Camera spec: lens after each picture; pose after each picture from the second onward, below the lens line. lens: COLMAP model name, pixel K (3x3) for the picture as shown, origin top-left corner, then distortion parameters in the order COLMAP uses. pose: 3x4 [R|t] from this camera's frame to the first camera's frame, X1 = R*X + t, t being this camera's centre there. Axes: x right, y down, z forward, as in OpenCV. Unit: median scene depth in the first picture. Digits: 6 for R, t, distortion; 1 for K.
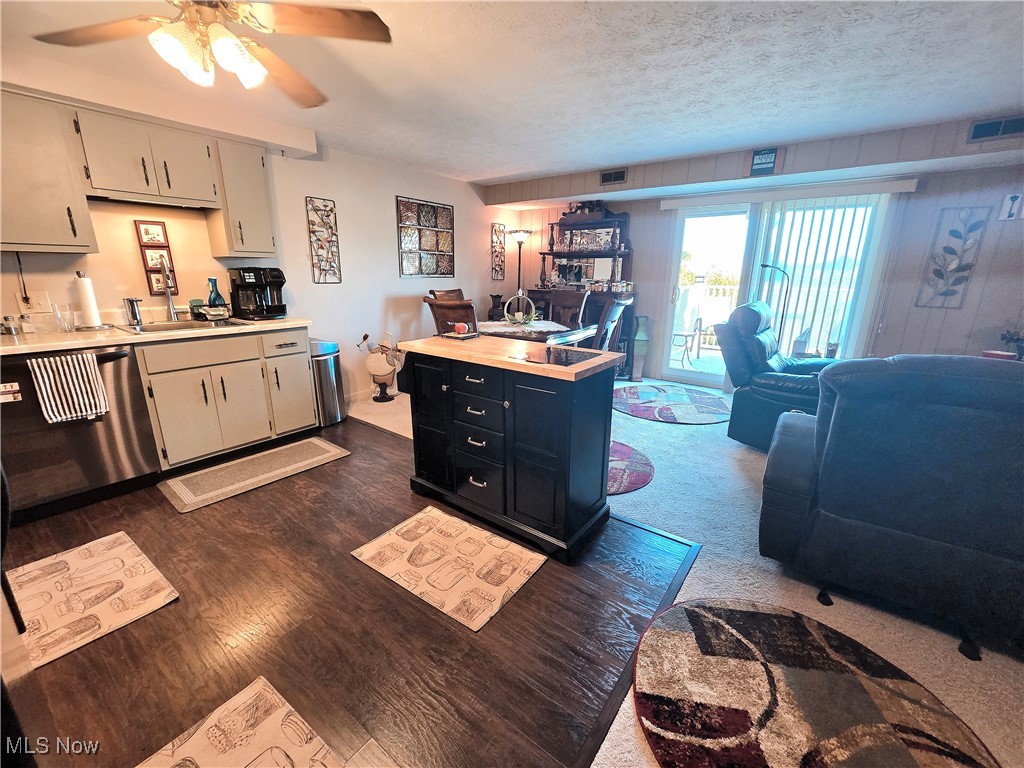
lens RADIAL K [[422.5, 0, 510.3], [0, 422.5, 387.0], [0, 0, 1]] dist [0.000309, -0.000532]
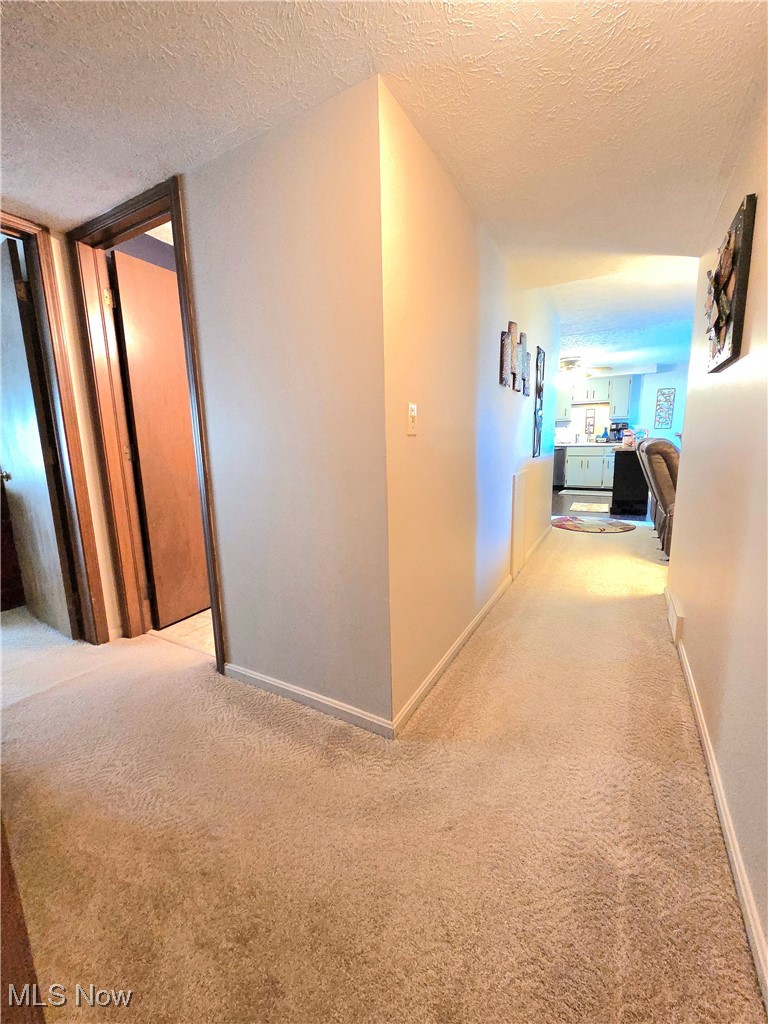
lens RADIAL K [[422.5, 0, 382.1], [0, 422.5, 511.7], [0, 0, 1]] dist [0.000309, -0.000532]
pose [[0.133715, 0.159610, -0.978082, 1.617008], [-0.240754, 0.962611, 0.124171, 0.237522], [0.961331, 0.218873, 0.167142, -0.616191]]
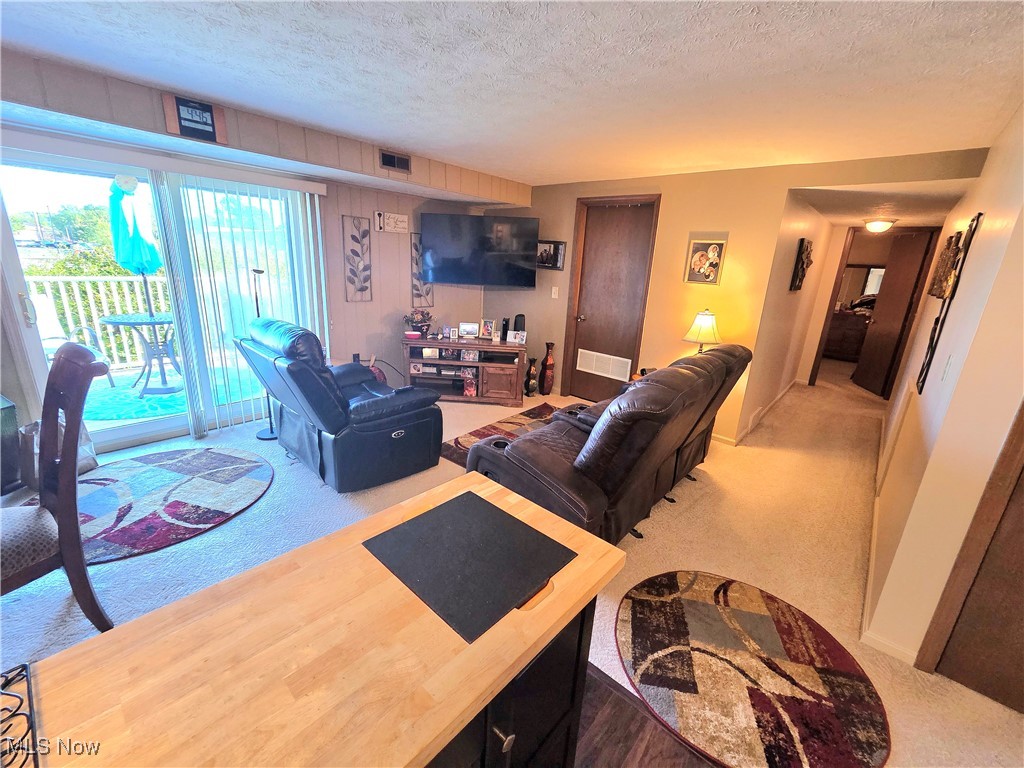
lens RADIAL K [[422.5, 0, 516.4], [0, 422.5, 383.0], [0, 0, 1]] dist [0.000309, -0.000532]
pose [[0.066023, -0.285131, 0.956212, -0.153632], [0.213712, 0.940106, 0.265572, -0.201639], [-0.974663, 0.186820, 0.123004, 0.491818]]
